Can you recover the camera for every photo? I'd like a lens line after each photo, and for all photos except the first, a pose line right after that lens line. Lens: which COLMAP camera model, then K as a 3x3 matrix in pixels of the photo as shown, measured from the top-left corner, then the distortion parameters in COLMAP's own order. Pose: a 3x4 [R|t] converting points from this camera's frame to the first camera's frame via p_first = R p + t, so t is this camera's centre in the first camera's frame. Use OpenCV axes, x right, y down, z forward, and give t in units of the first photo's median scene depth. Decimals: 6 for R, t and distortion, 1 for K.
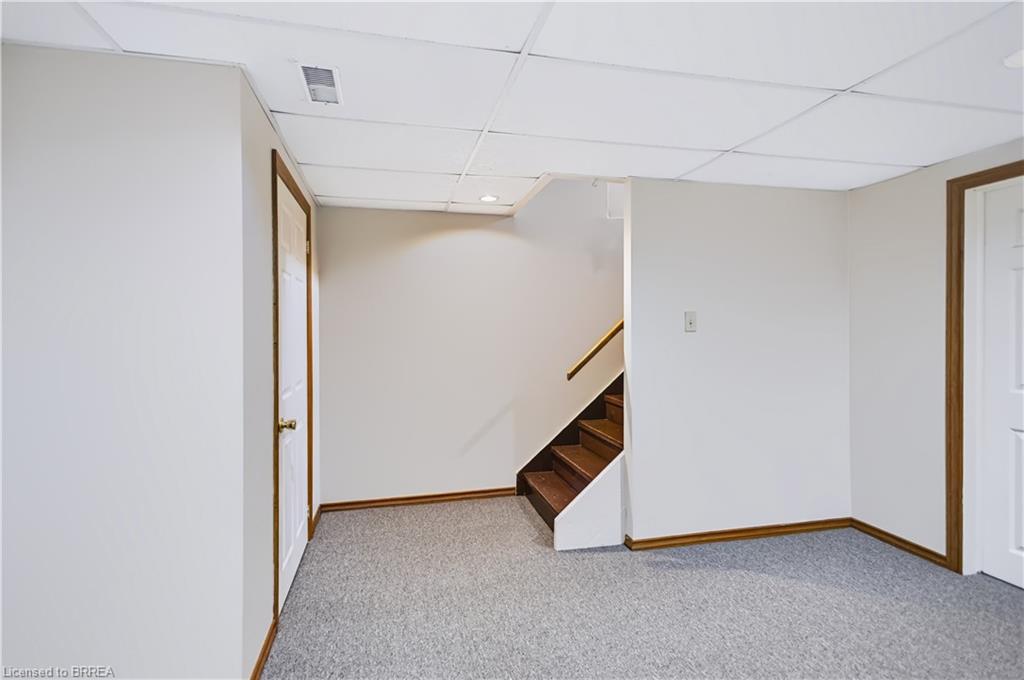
lens RADIAL K [[490.2, 0, 506.3], [0, 490.2, 330.3], [0, 0, 1]] dist [0.018173, -0.000576]
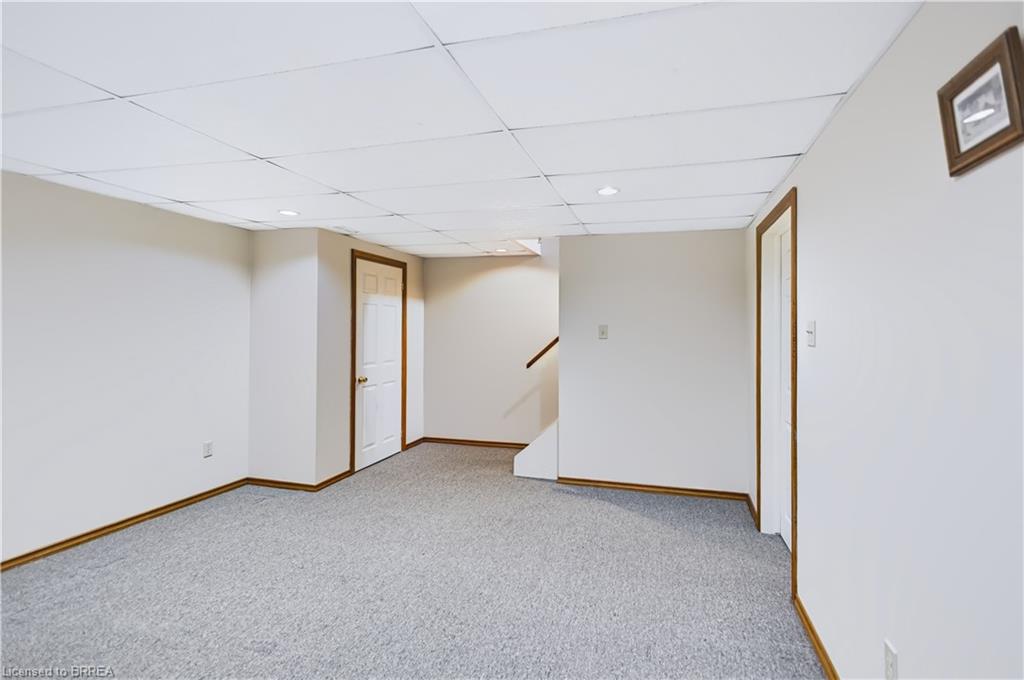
lens RADIAL K [[490.2, 0, 506.3], [0, 490.2, 330.3], [0, 0, 1]] dist [0.018173, -0.000576]
pose [[0.867486, 0.010321, -0.497354, 0.839259], [-0.010032, 0.999944, 0.003253, -0.023998], [0.497360, 0.002167, 0.867542, -0.372667]]
